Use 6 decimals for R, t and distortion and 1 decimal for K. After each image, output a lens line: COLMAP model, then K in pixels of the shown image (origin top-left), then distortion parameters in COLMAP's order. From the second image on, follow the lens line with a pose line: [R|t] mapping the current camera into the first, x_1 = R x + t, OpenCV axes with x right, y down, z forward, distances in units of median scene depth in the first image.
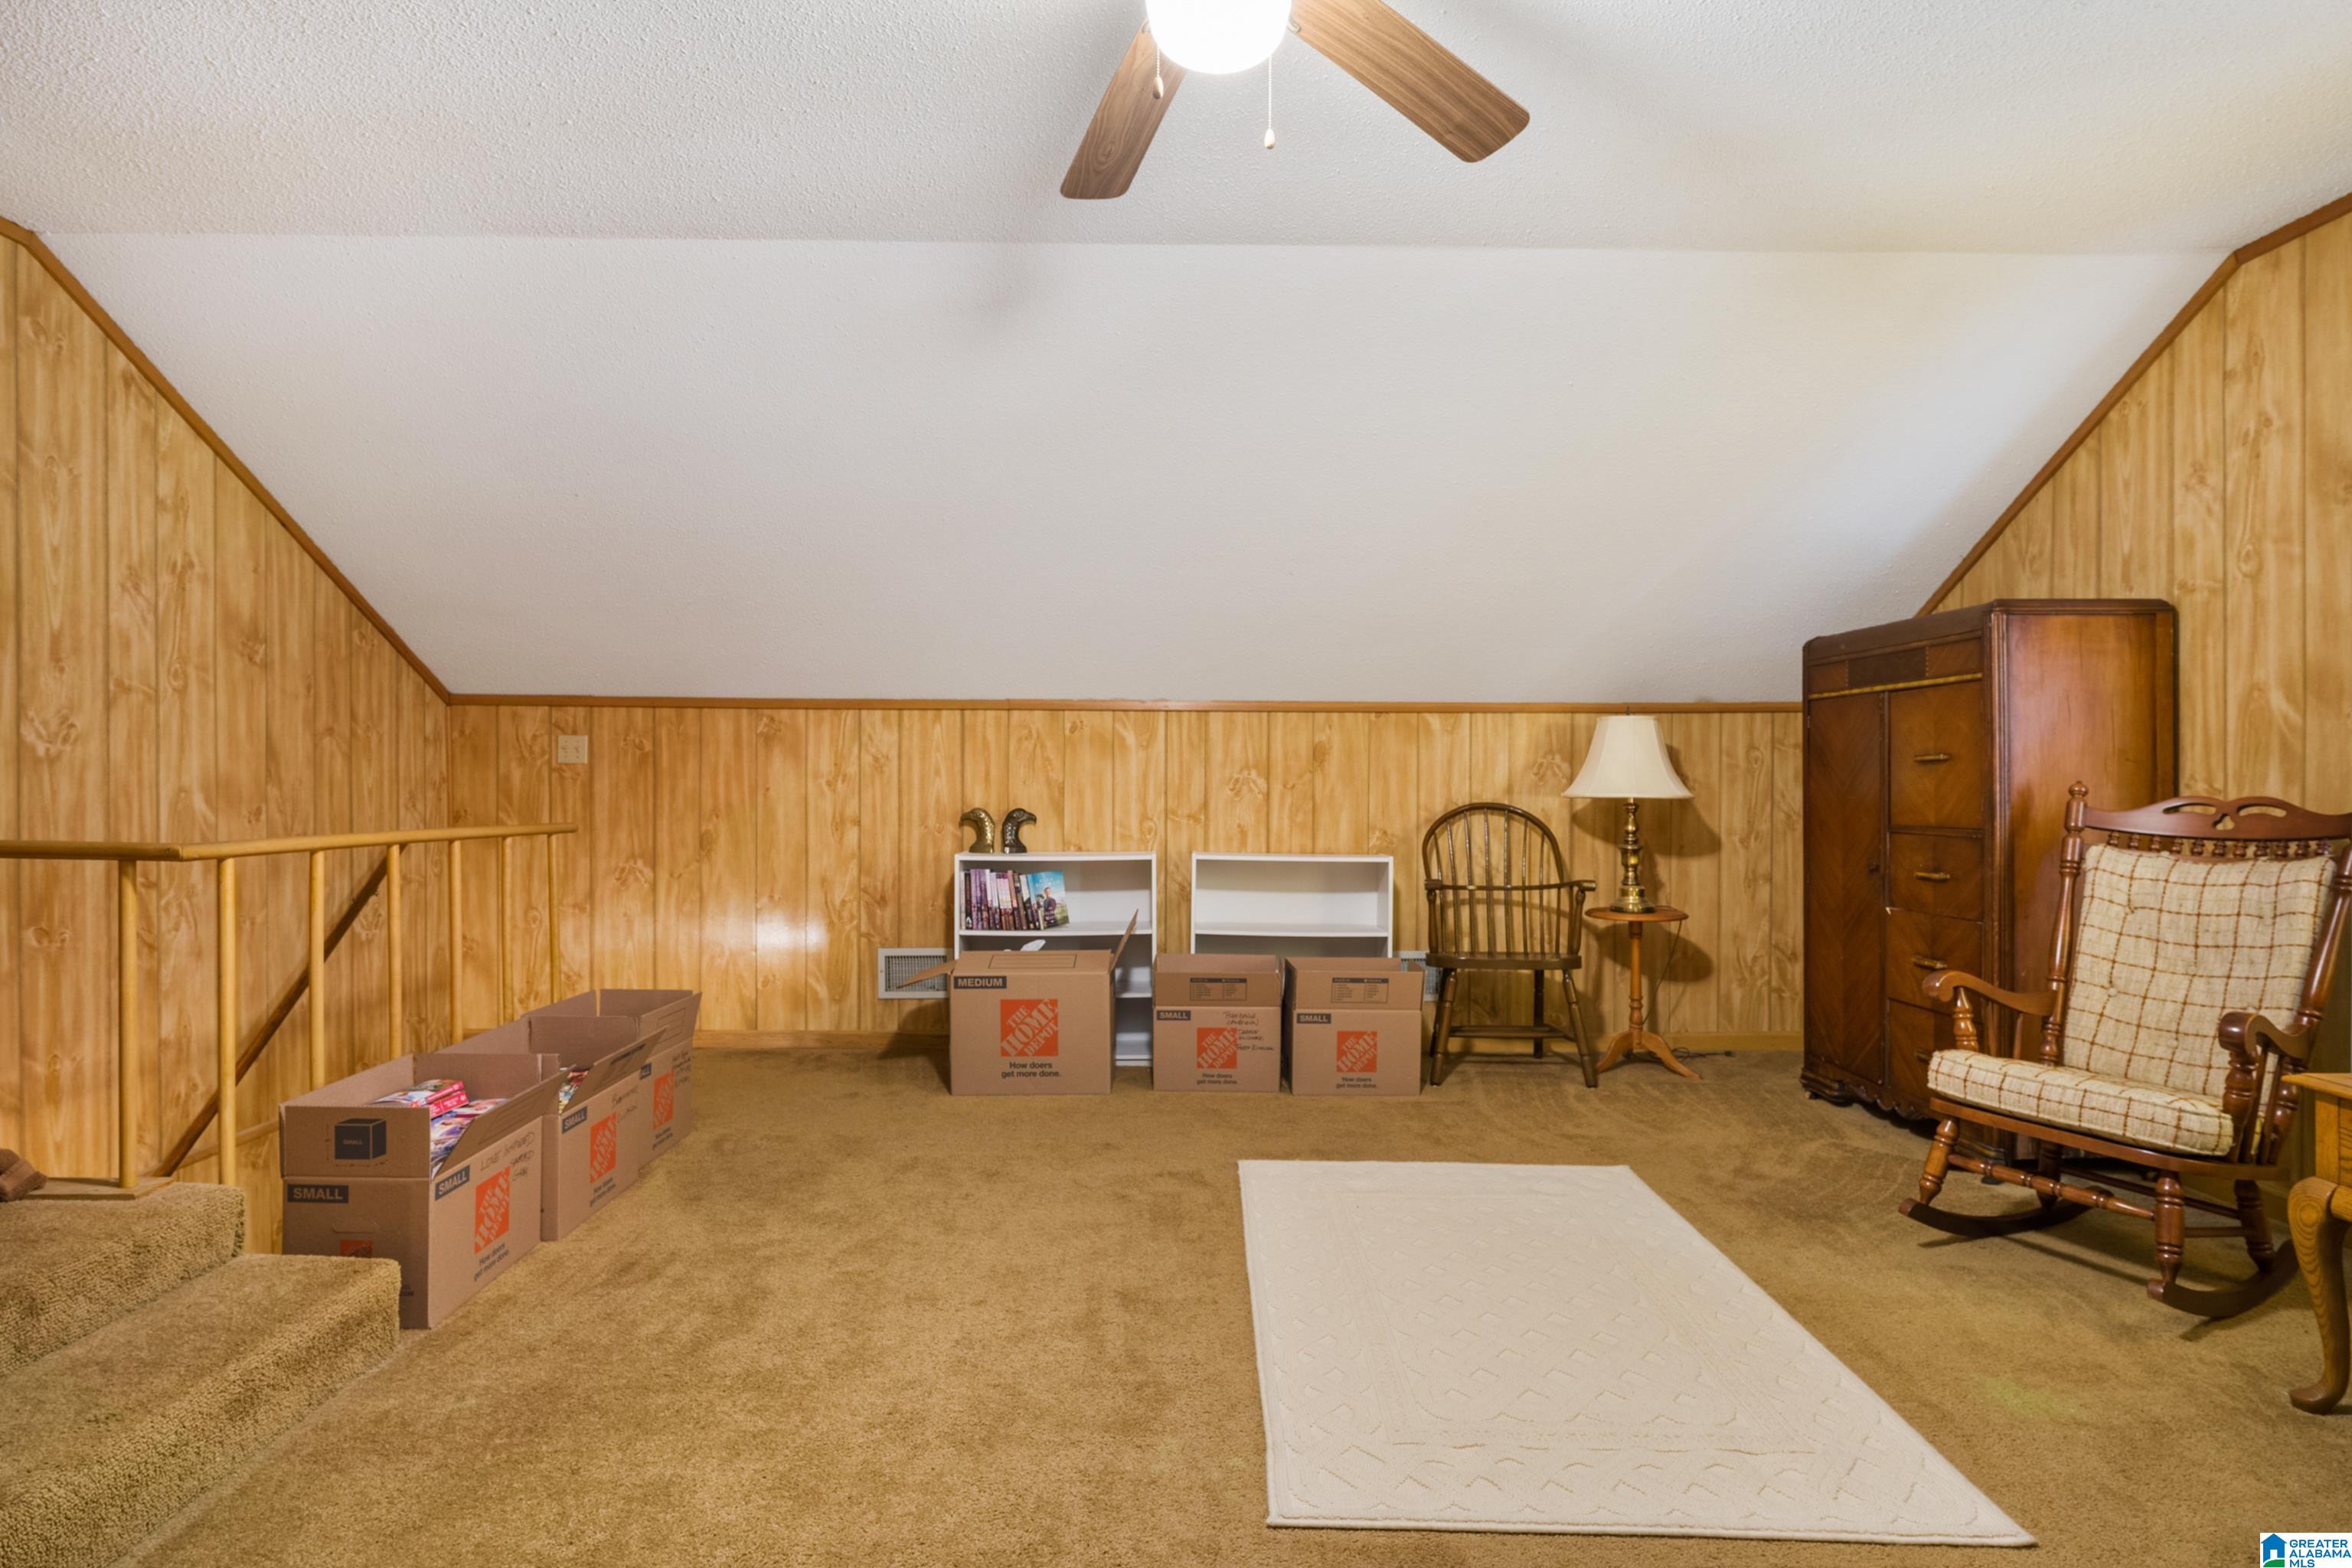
lens RADIAL K [[1192.8, 0, 1173.4], [0, 1192.8, 785.3], [0, 0, 1]] dist [0.003816, 0.000106]
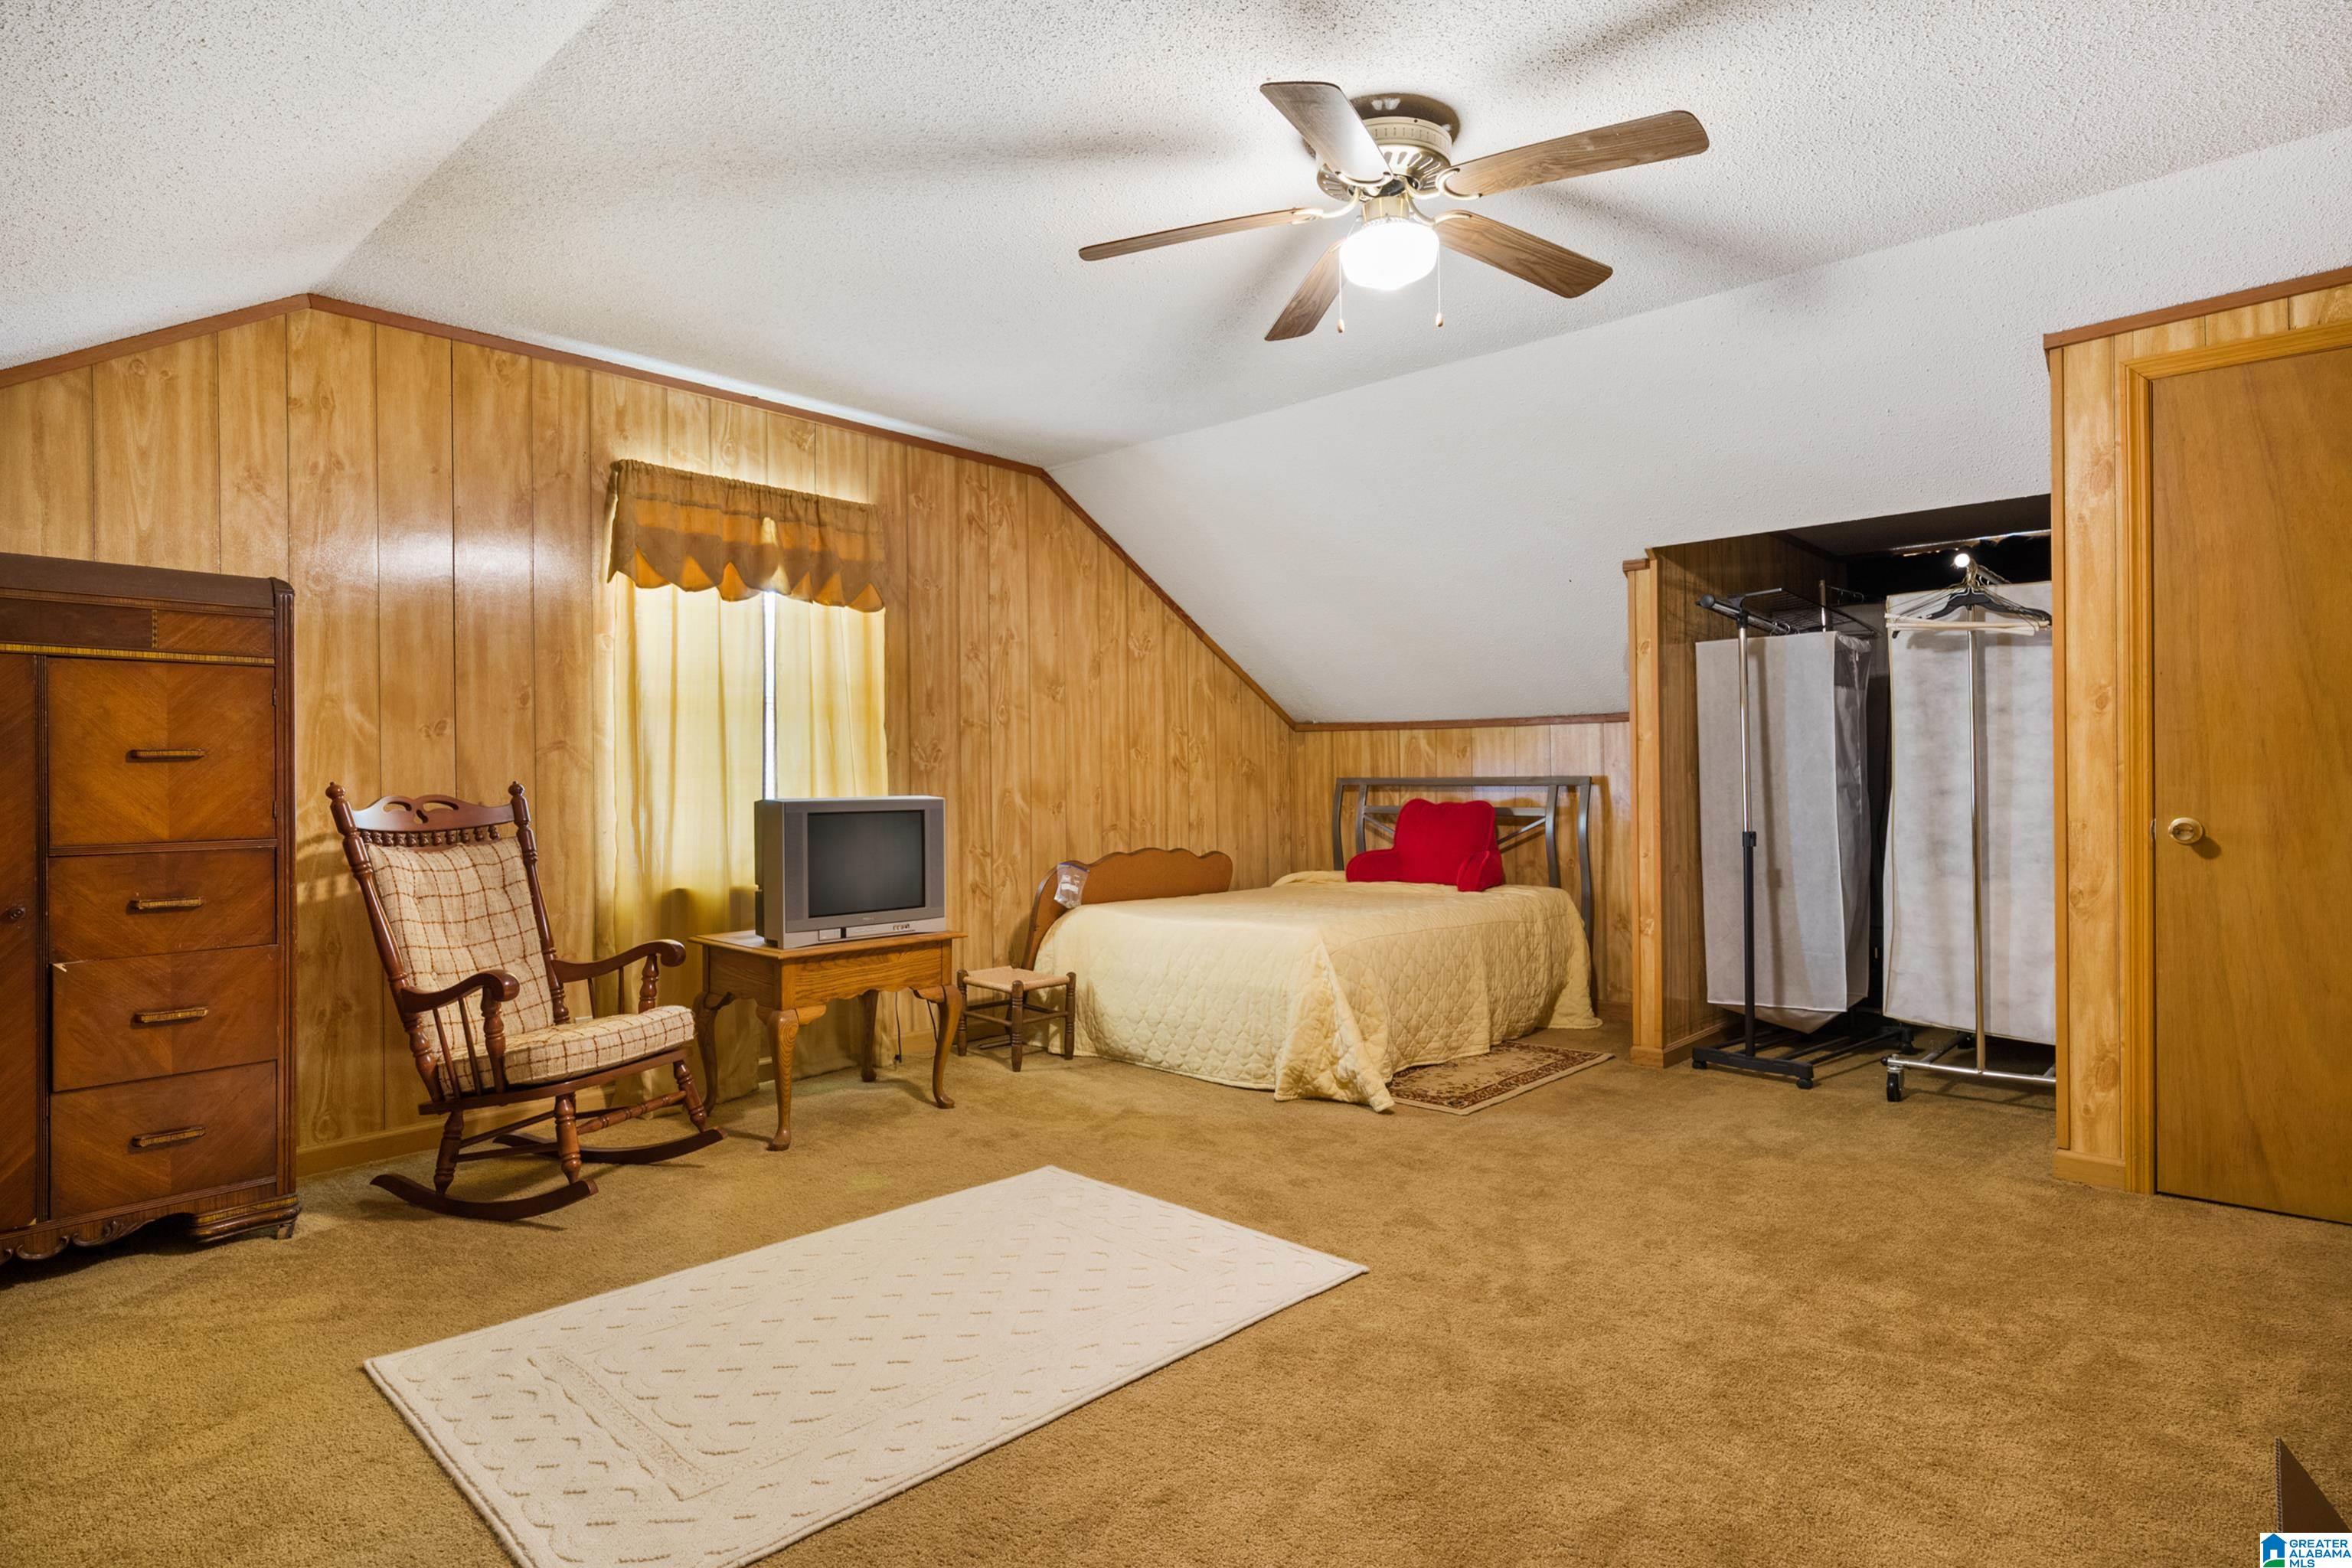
lens RADIAL K [[1275.4, 0, 1174.0], [0, 1275.4, 777.2], [0, 0, 1]] dist [-0.000665, 0.001209]
pose [[-0.728118, 0.005281, 0.685432, -0.461479], [0.010305, 0.999942, 0.003243, -0.004298], [-0.685375, 0.009425, -0.728129, 1.281642]]
